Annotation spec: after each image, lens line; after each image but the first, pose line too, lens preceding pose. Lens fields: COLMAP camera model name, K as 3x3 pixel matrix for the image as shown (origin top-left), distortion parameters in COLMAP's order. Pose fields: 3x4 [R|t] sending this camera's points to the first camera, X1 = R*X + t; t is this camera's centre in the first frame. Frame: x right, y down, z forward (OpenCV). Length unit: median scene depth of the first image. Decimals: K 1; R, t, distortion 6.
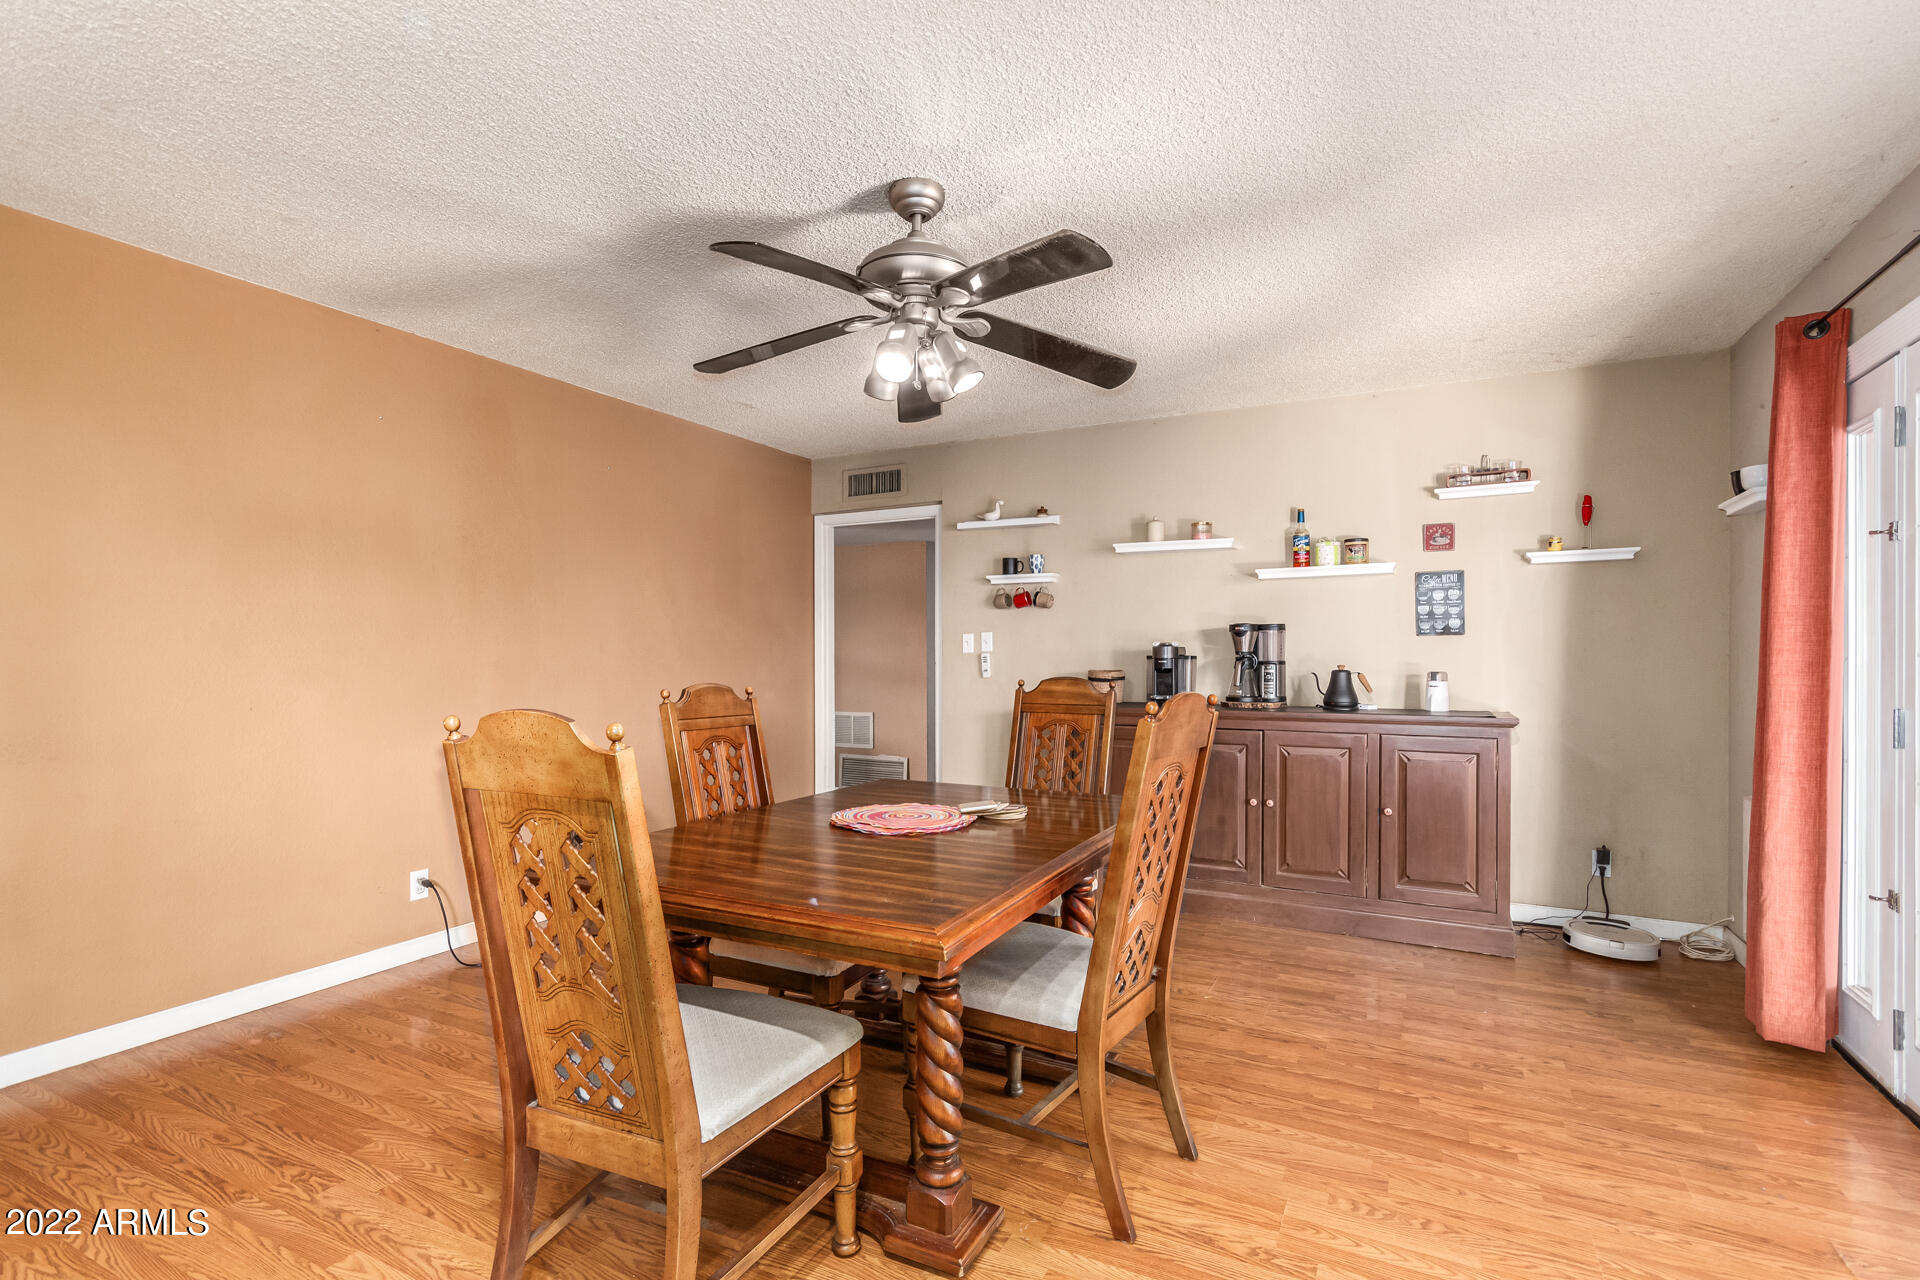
lens RADIAL K [[891.2, 0, 964.0], [0, 891.2, 654.8], [0, 0, 1]] dist [0.000631, 0.001659]
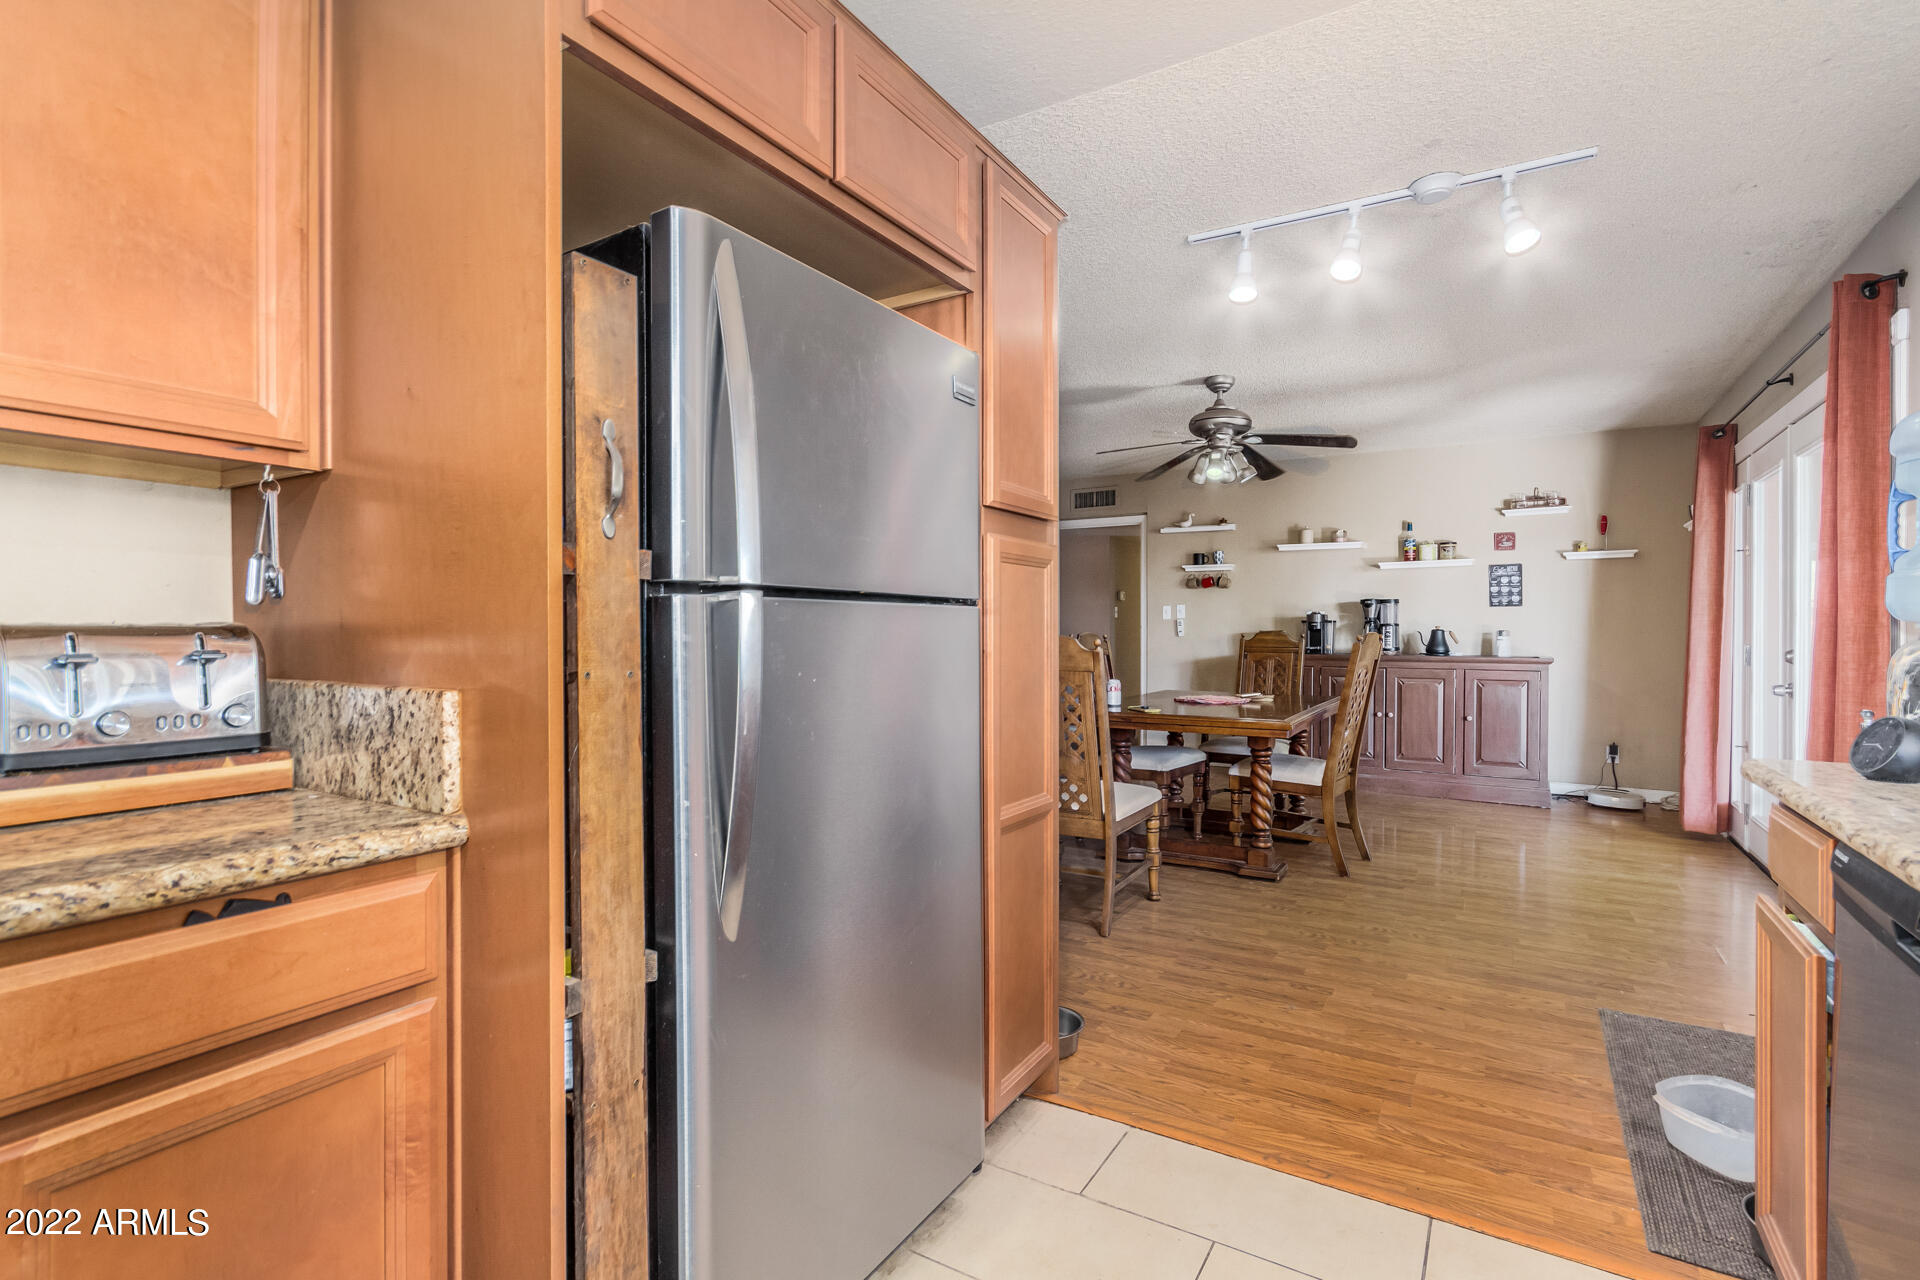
lens RADIAL K [[891.2, 0, 972.7], [0, 891.2, 630.8], [0, 0, 1]] dist [0.000631, 0.001659]
pose [[0.997860, 0.002388, -0.065344, -0.264809], [-0.002292, 0.999996, 0.001539, 0.018428], [0.065347, -0.001386, 0.997862, -0.560473]]
